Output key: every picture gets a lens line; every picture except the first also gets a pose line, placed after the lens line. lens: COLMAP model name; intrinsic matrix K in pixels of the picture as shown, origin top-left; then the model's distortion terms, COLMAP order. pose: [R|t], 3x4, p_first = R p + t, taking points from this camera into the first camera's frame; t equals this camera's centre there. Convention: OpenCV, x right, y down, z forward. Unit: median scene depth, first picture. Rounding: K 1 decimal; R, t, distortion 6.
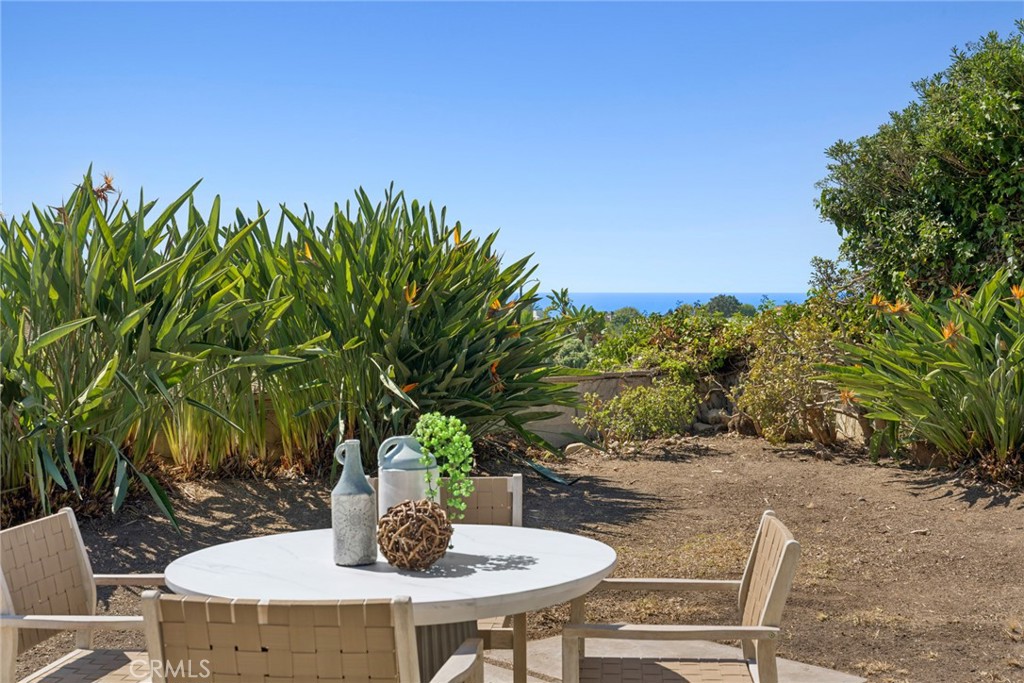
lens RADIAL K [[1407.4, 0, 511.2], [0, 1407.4, 340.4], [0, 0, 1]] dist [0.000155, 0.000000]
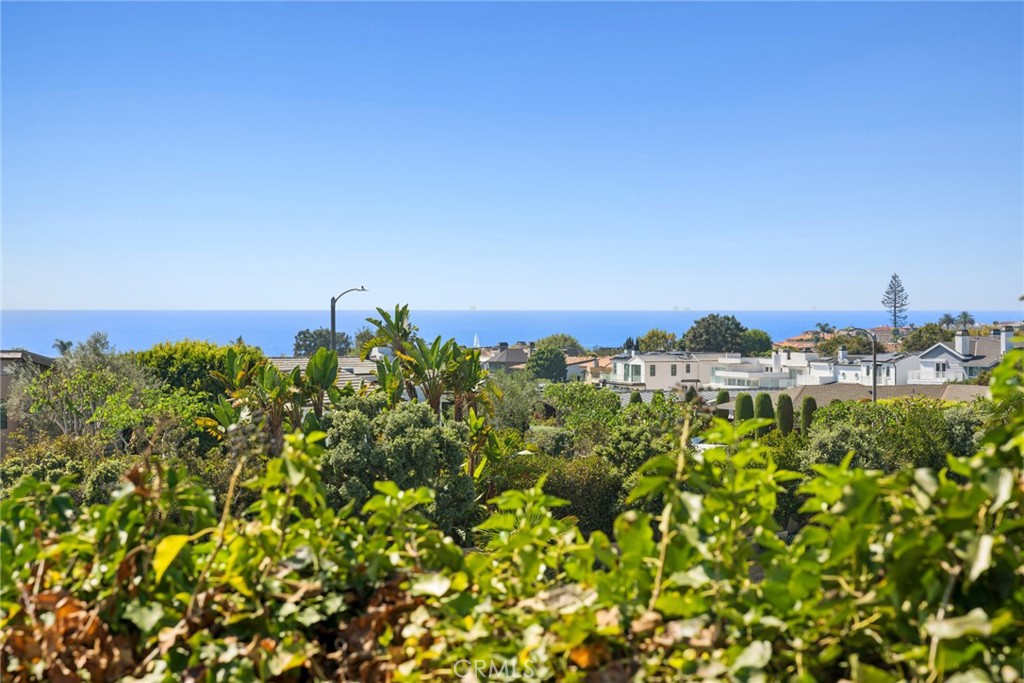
lens RADIAL K [[2295.3, 0, 511.8], [0, 2295.3, 340.6], [0, 0, 1]] dist [-0.100970, 0.000000]
pose [[0.998258, 0.000590, 0.058990, 0.073458], [0.000617, 0.999791, -0.020430, -0.015821], [-0.058990, 0.020431, 0.998049, 0.380706]]
